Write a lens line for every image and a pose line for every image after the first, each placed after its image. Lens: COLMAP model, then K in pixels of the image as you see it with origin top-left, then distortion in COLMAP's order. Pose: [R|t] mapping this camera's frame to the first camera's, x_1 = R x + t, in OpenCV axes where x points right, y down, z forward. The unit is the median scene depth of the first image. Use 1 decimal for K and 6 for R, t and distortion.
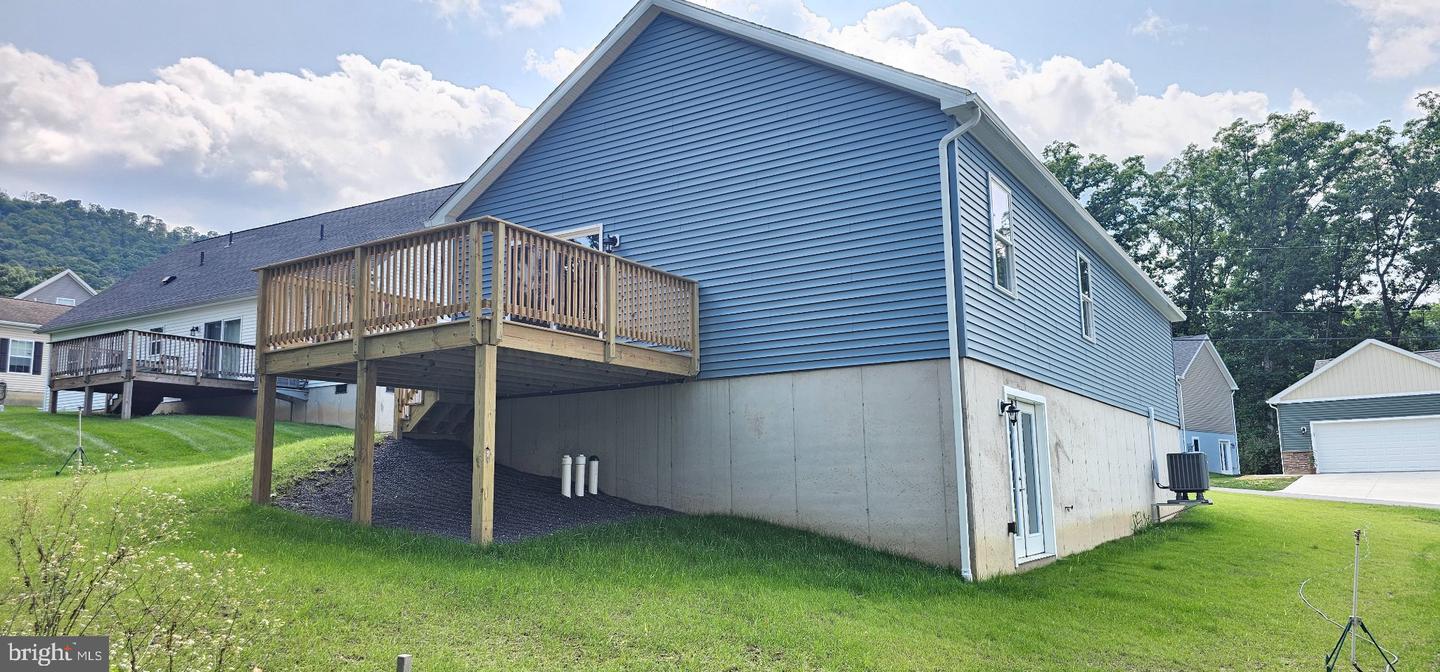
lens RADIAL K [[949.7, 0, 730.0], [0, 949.7, 346.4], [0, 0, 1]] dist [0.081254, -0.088912]
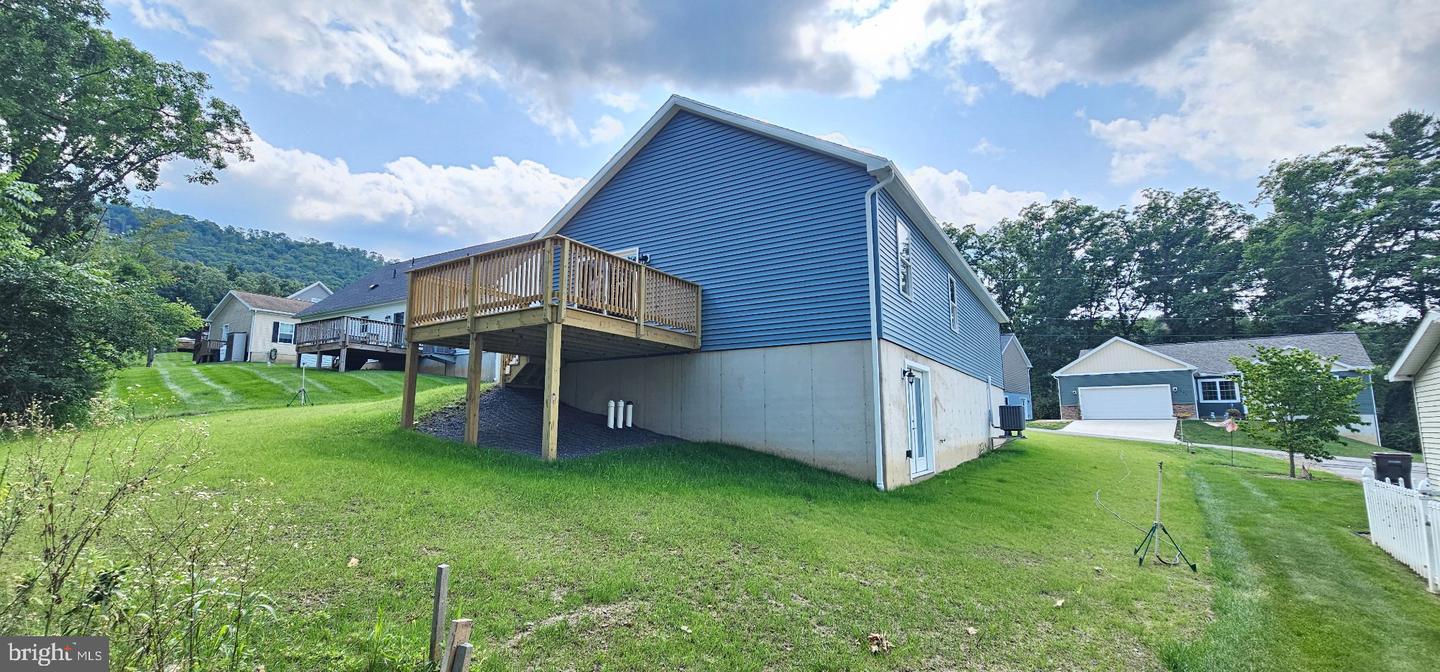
lens RADIAL K [[582.9, 0, 720.0], [0, 582.9, 336.0], [0, 0, 1]] dist [0.001265, -0.007488]
pose [[0.999837, 0.017982, -0.001710, -0.001343], [-0.017983, 0.999838, -0.000357, 0.010533], [0.001703, 0.000388, 0.999998, 0.087262]]
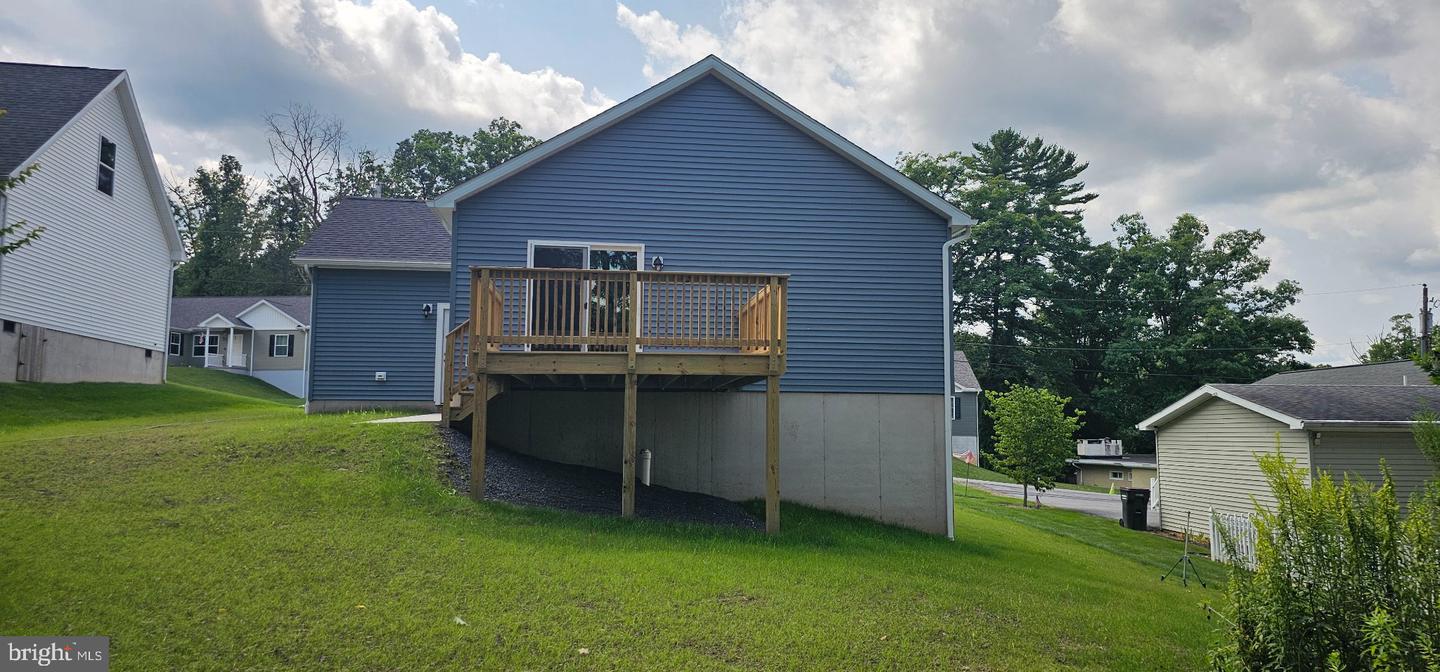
lens RADIAL K [[949.7, 0, 730.0], [0, 949.7, 346.4], [0, 0, 1]] dist [0.081254, -0.088912]
pose [[0.771246, 0.079026, 0.631612, -0.831725], [-0.111976, 0.993633, 0.012410, -0.036895], [-0.626610, -0.080297, 0.775185, 0.061124]]
